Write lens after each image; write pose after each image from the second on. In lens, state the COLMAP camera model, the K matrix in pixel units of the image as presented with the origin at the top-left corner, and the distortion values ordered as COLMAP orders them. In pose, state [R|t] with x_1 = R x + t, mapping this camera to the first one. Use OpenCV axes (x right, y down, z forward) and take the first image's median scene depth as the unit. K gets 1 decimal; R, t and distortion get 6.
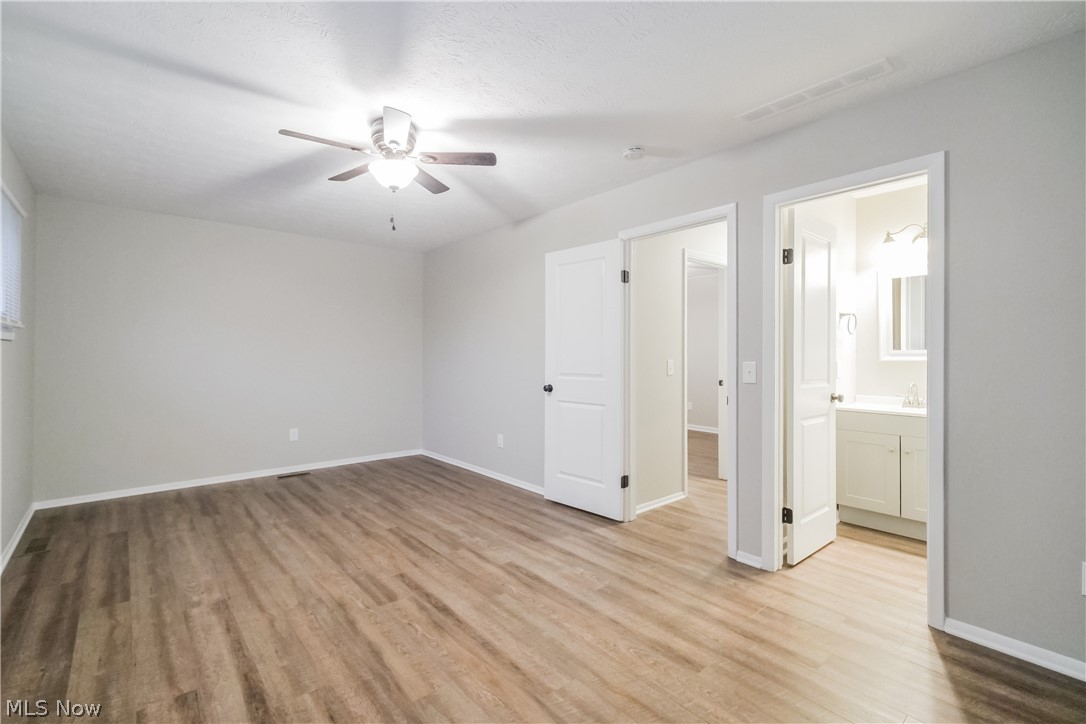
lens RADIAL K [[490.6, 0, 533.0], [0, 490.6, 358.4], [0, 0, 1]] dist [-0.003445, -0.001825]
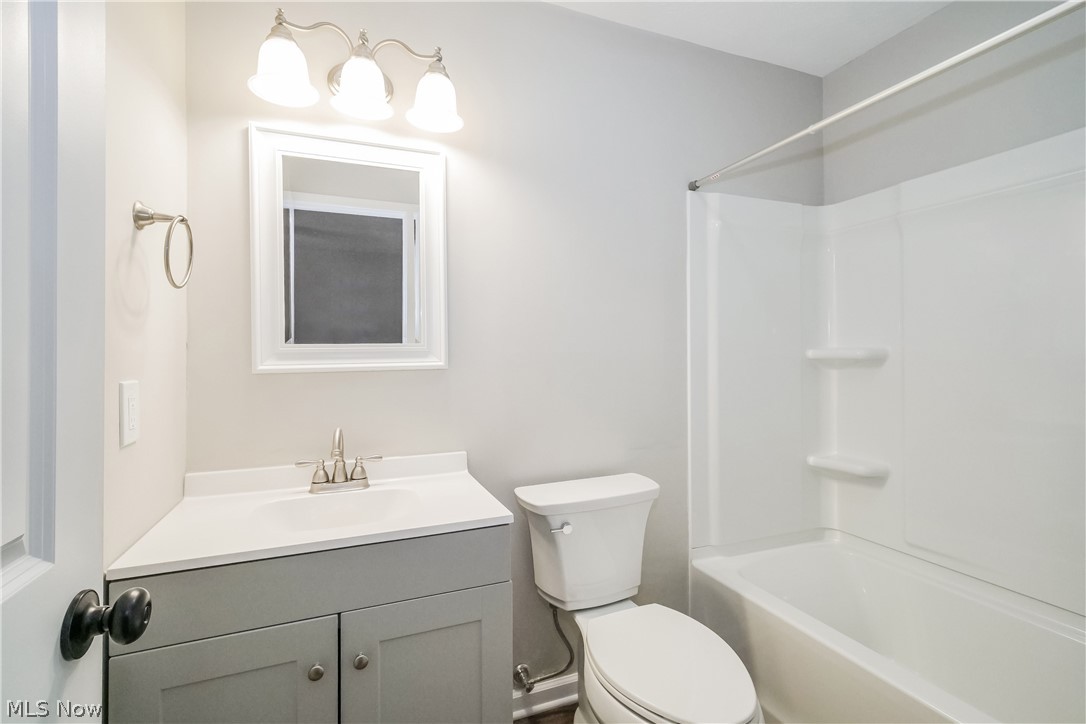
lens RADIAL K [[490.6, 0, 534.0], [0, 490.6, 360.0], [0, 0, 1]] dist [-0.003445, -0.001825]
pose [[0.334149, -0.003226, 0.942515, 0.438789], [0.006494, 0.999978, 0.001121, -0.003904], [-0.942498, 0.005746, 0.334163, 0.690665]]
